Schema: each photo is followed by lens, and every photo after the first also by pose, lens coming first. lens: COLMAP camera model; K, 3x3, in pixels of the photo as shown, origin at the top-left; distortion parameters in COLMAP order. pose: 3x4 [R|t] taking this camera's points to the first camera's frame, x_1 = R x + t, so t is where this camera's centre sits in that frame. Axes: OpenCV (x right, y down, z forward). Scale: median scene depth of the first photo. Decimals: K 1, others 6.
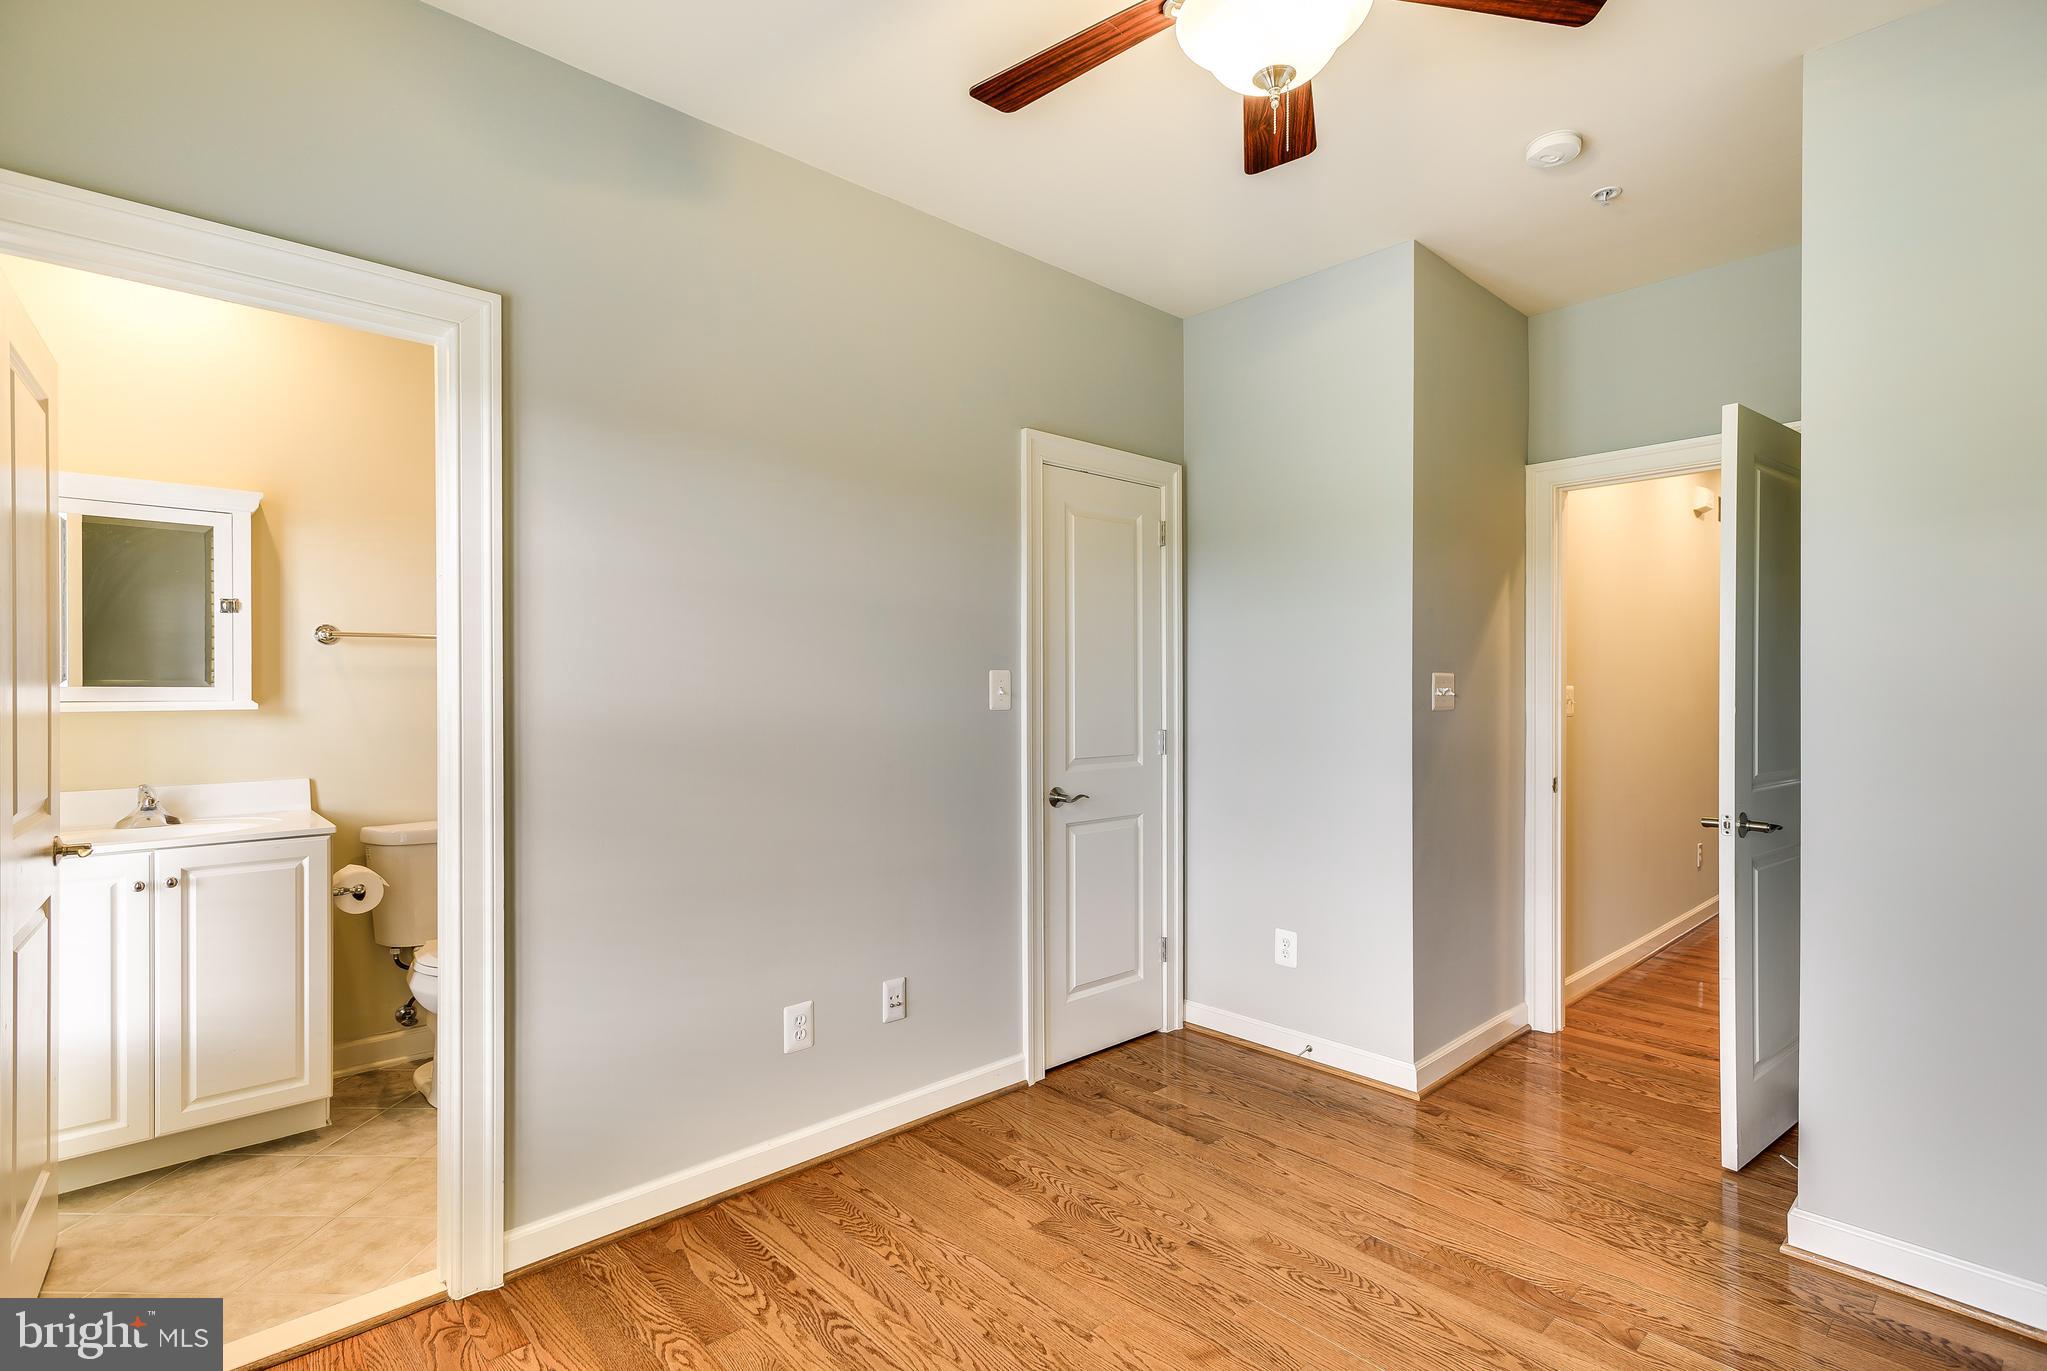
lens RADIAL K [[961.7, 0, 1034.2], [0, 961.7, 724.4], [0, 0, 1]] dist [0.003283, 0.000505]
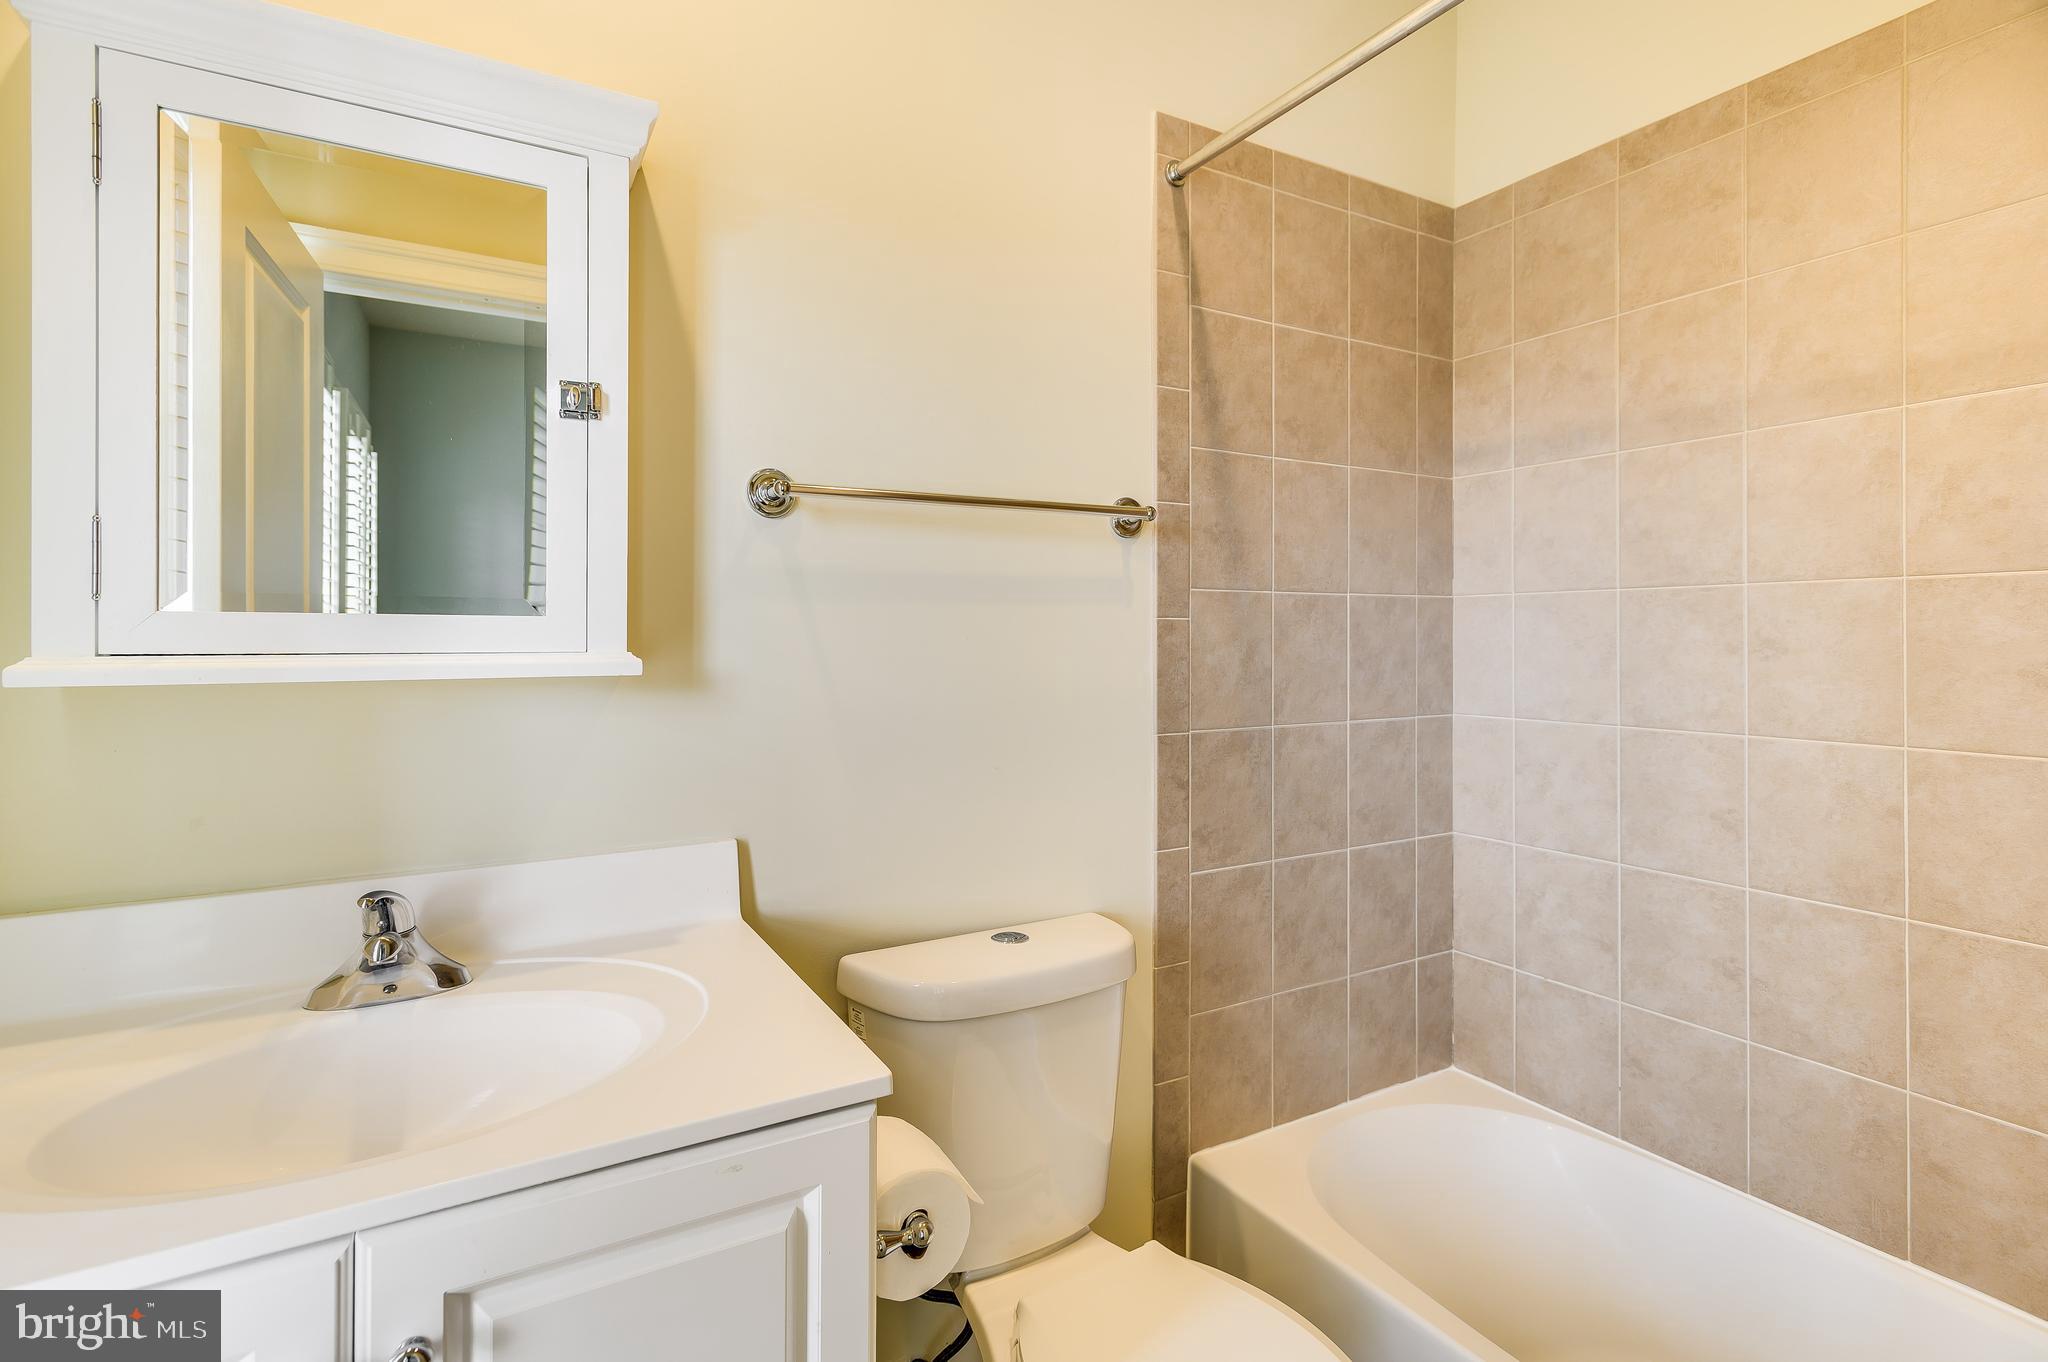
lens RADIAL K [[970.6, 0, 1022.5], [0, 970.6, 665.0], [0, 0, 1]] dist [0.001732, 0.000477]
pose [[0.973753, 0.005665, -0.227537, -0.580568], [-0.007058, 0.999961, -0.005306, -0.018794], [0.227498, 0.006772, 0.973755, 0.671524]]
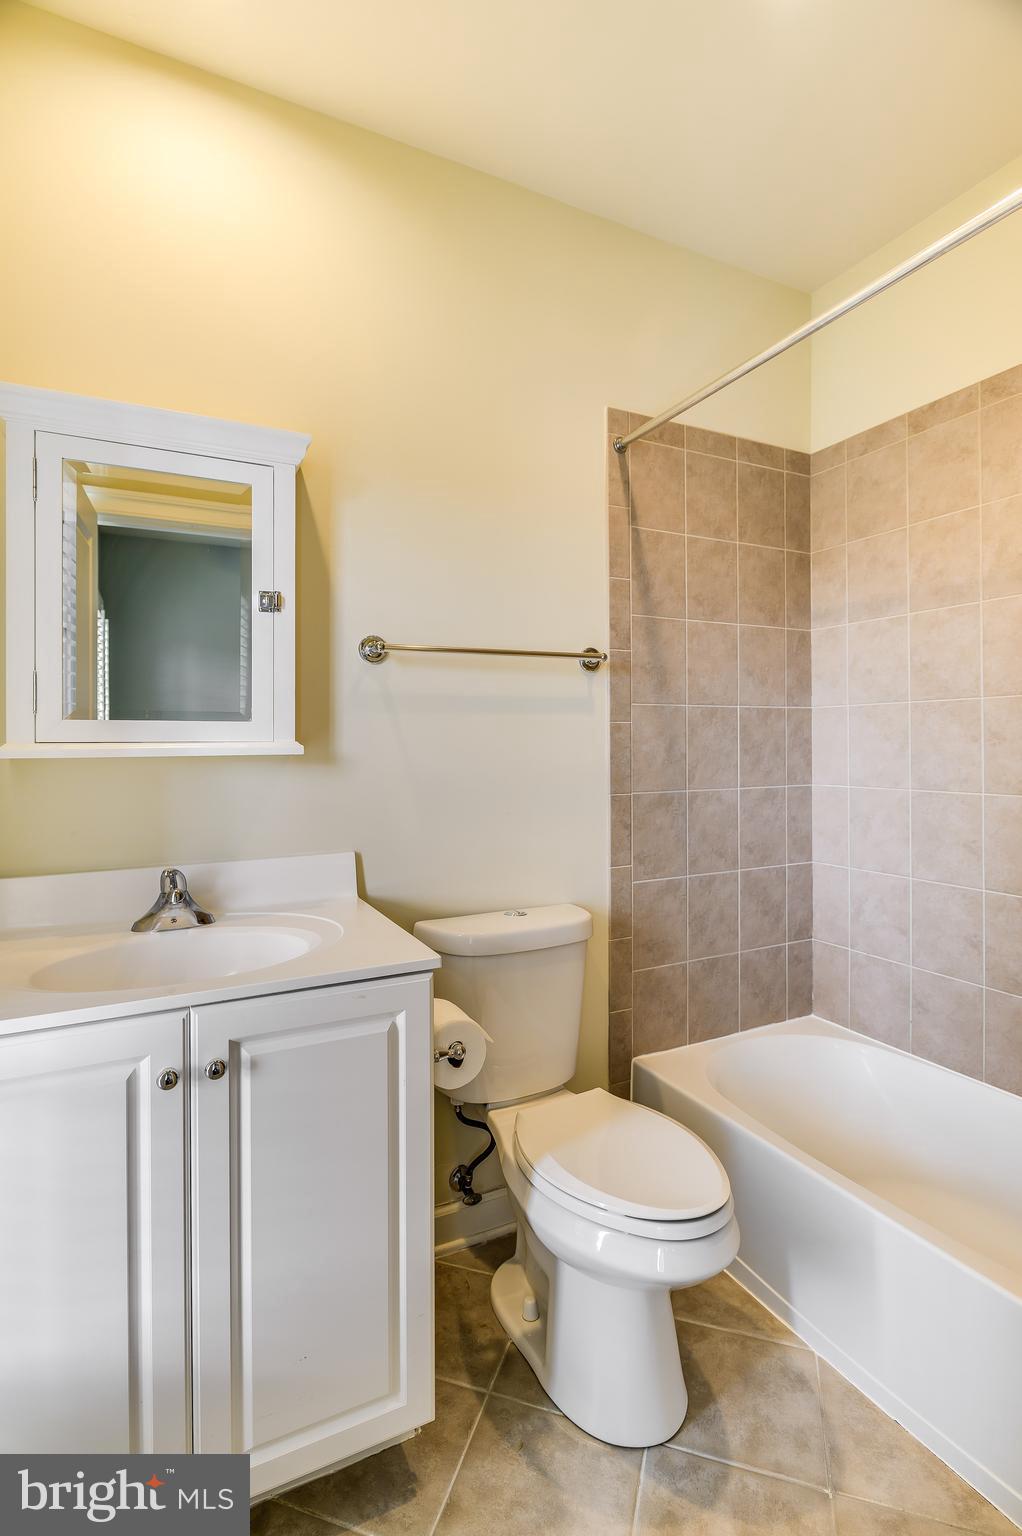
lens RADIAL K [[730.9, 0, 511.0], [0, 730.9, 768.0], [0, 0, 1]] dist [-0.009317, 0.000131]
pose [[0.959654, 0.003130, -0.281165, -0.528692], [-0.002891, 0.999995, 0.001264, -0.007160], [0.281167, -0.000400, 0.959659, 0.556526]]
